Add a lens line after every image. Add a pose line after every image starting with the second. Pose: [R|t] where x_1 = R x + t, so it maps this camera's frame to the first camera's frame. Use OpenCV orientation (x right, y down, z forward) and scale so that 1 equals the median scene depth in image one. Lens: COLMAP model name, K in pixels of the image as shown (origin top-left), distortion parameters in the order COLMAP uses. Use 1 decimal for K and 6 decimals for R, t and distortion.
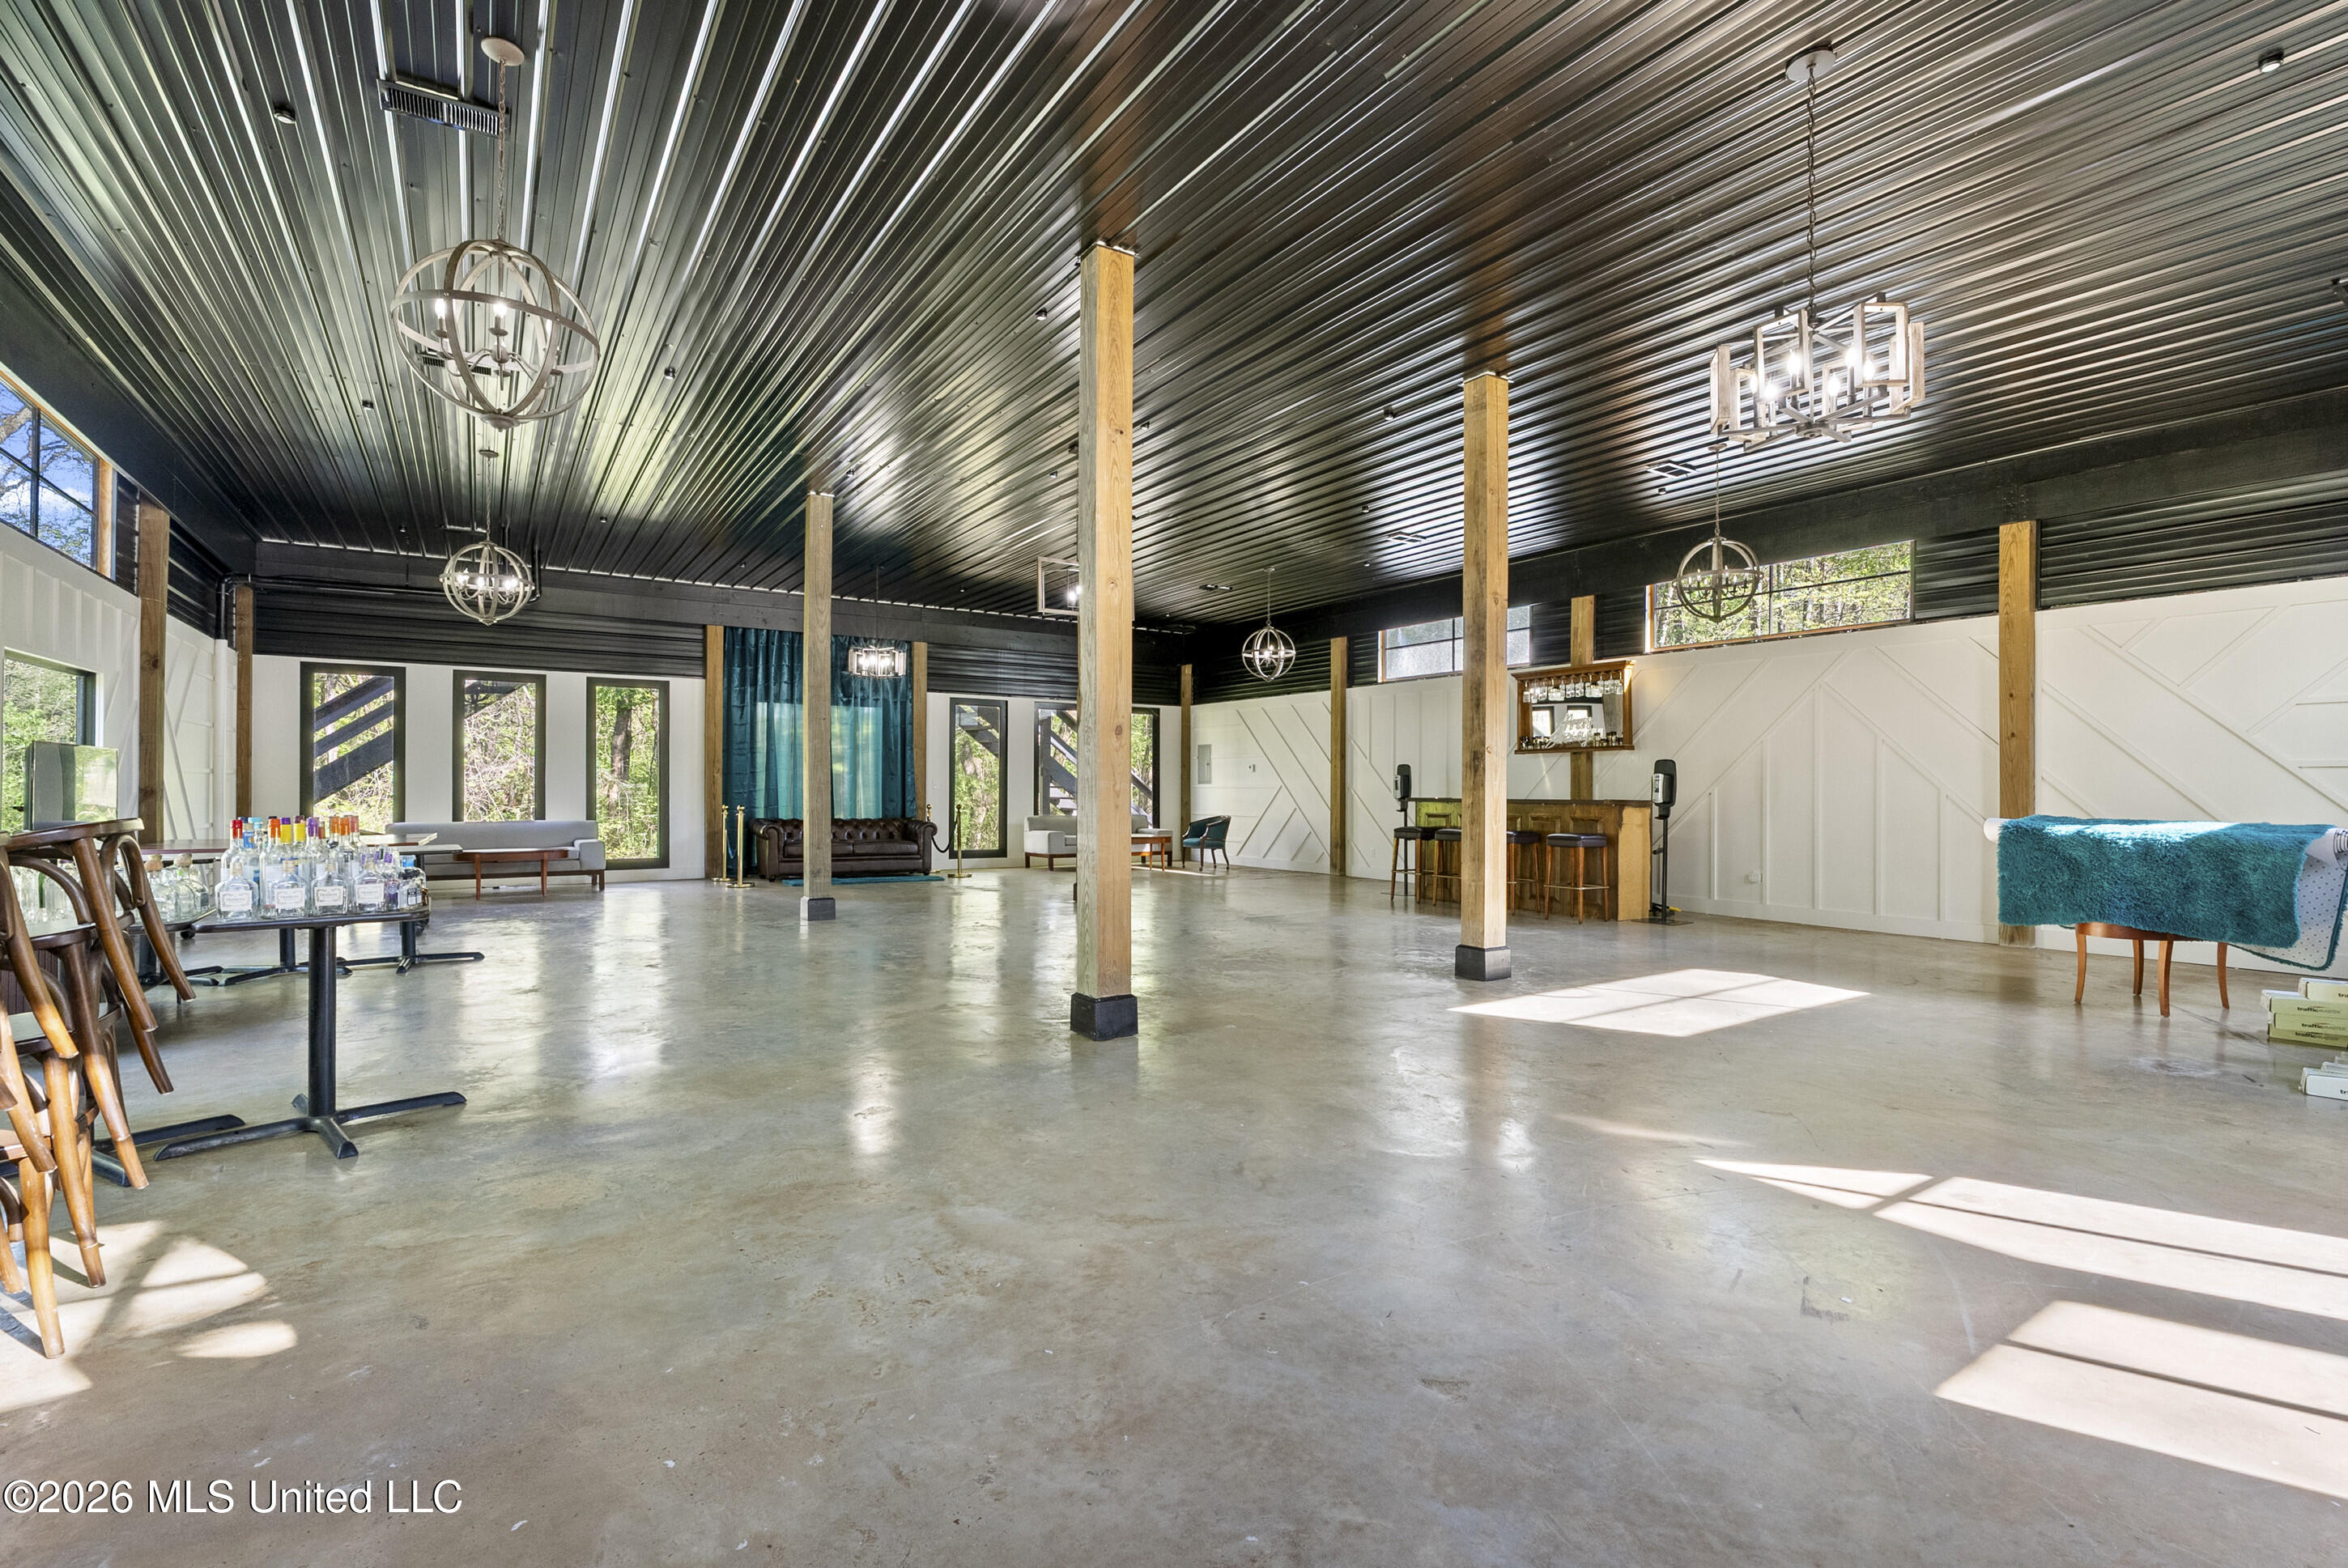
lens RADIAL K [[1046.9, 0, 1167.6], [0, 1046.9, 782.3], [0, 0, 1]] dist [-0.002233, -0.000061]
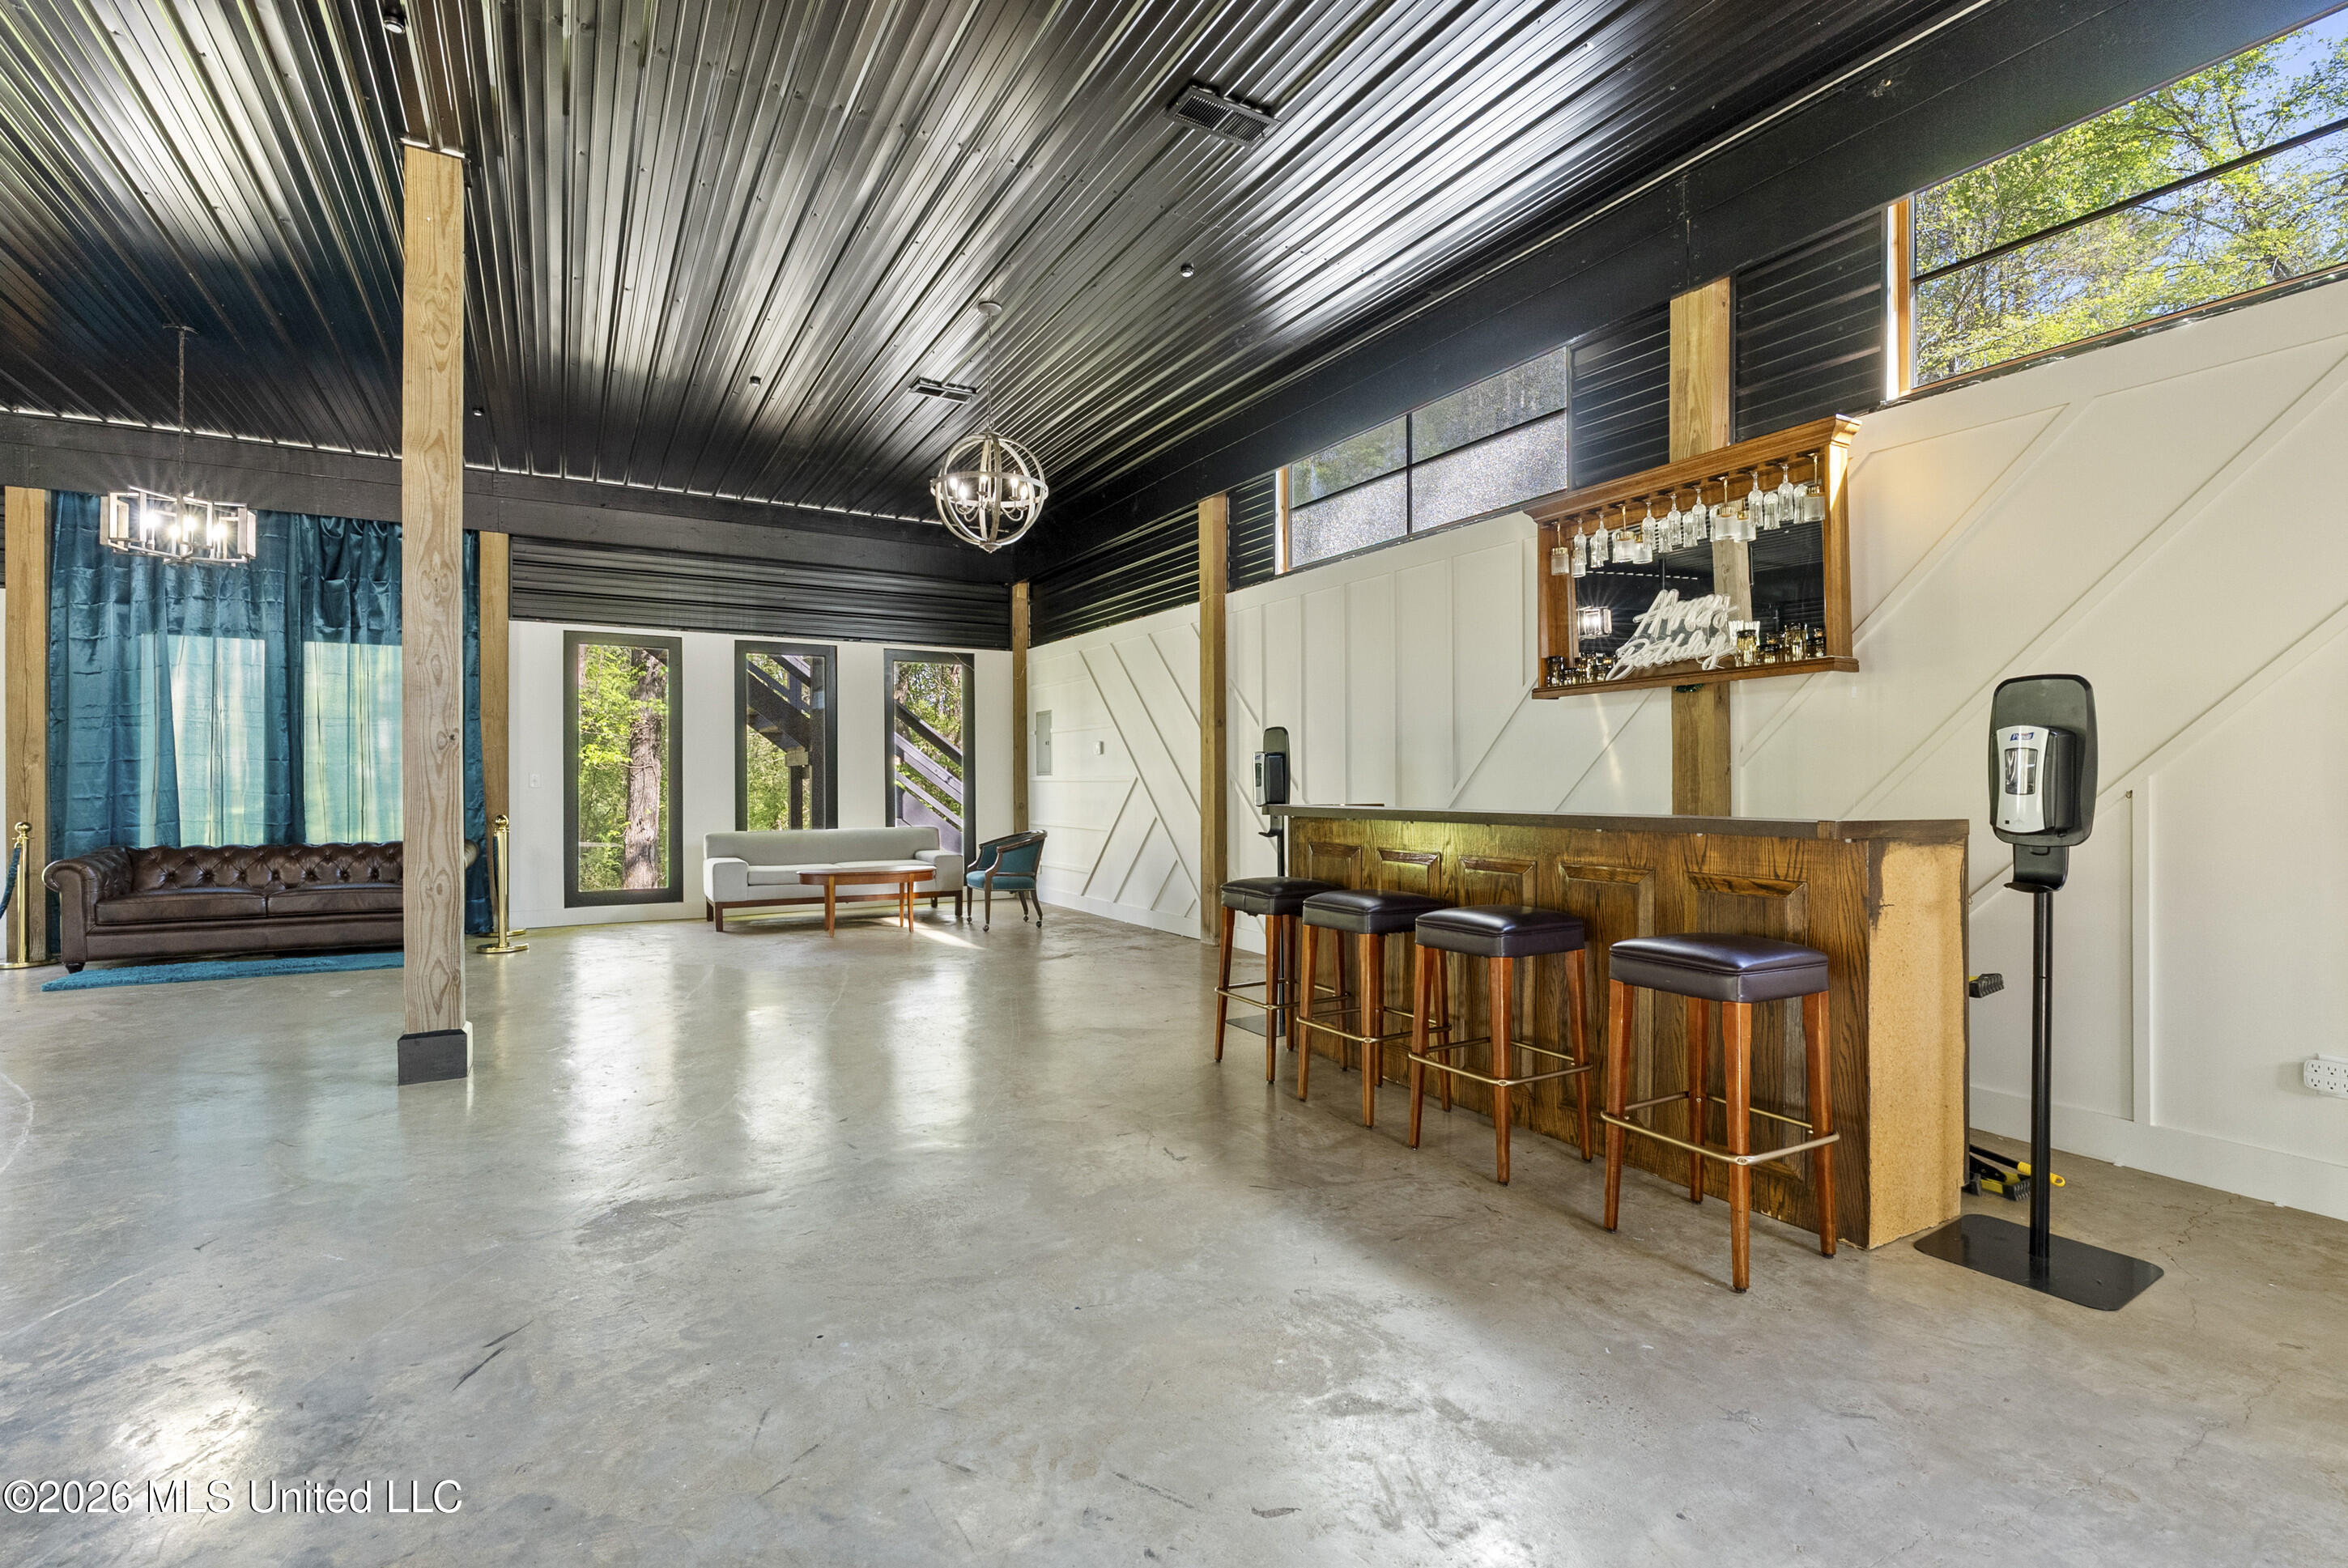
lens RADIAL K [[1046.9, 0, 1173.2], [0, 1046.9, 773.6], [0, 0, 1]] dist [-0.002233, -0.000061]
pose [[0.998374, -0.009199, -0.056249, 0.210698], [0.009179, 0.999958, -0.000623, 0.002102], [0.056253, 0.000105, 0.998417, 0.573259]]
